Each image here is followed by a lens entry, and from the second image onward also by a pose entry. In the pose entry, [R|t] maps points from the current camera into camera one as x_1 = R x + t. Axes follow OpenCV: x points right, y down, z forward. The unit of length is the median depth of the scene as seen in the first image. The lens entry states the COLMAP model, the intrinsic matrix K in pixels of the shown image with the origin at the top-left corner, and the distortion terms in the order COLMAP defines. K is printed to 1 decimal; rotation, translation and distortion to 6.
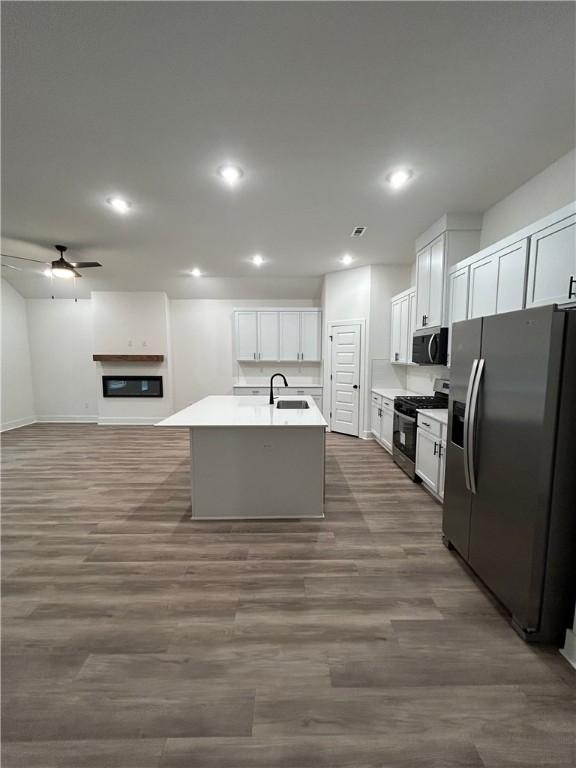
lens RADIAL K [[309.3, 0, 291.2], [0, 309.3, 383.6], [0, 0, 1]] dist [-0.000366, 0.000286]
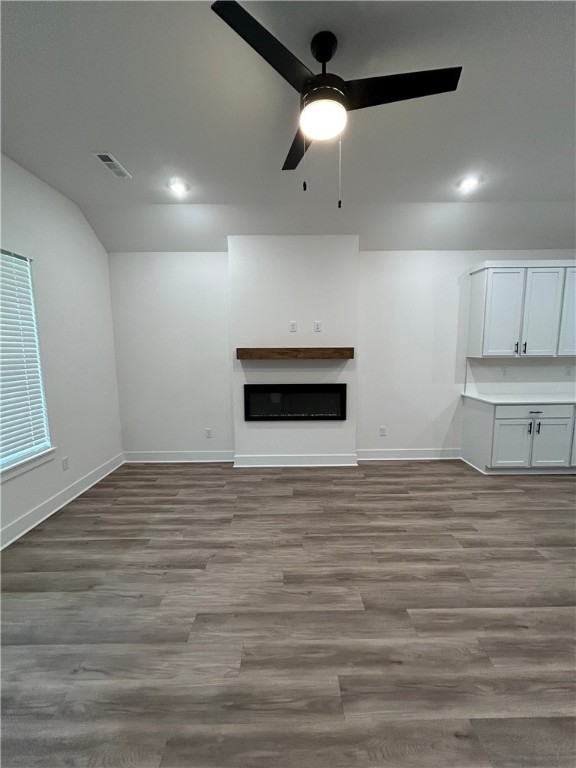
lens RADIAL K [[309.3, 0, 291.2], [0, 309.3, 383.6], [0, 0, 1]] dist [-0.000366, 0.000286]
pose [[0.999903, -0.010470, -0.009172, -0.545253], [0.010621, 0.999807, 0.016516, -0.037974], [0.008998, -0.016612, 0.999822, 0.443436]]
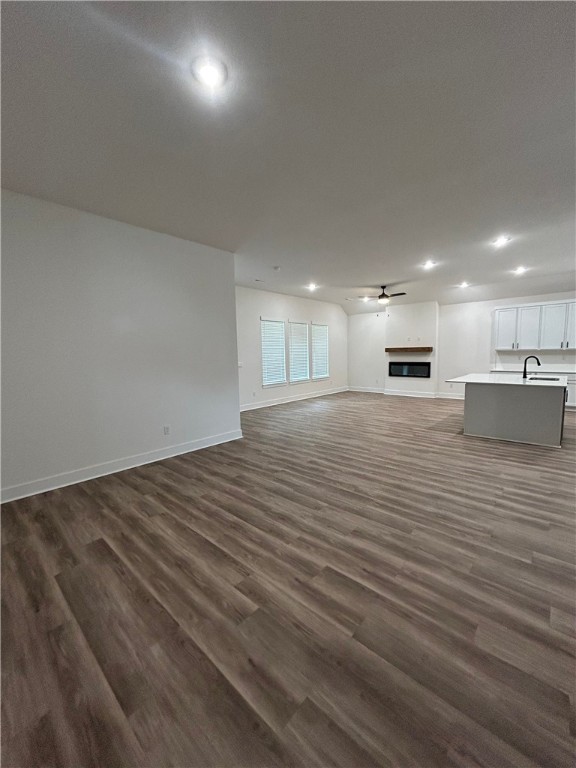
lens RADIAL K [[309.3, 0, 291.2], [0, 309.3, 383.6], [0, 0, 1]] dist [-0.000366, 0.000286]
pose [[0.737465, 0.051317, -0.673433, 0.062654], [-0.042315, 0.998661, 0.029762, 0.058645], [0.674058, 0.006548, 0.738649, -0.461483]]
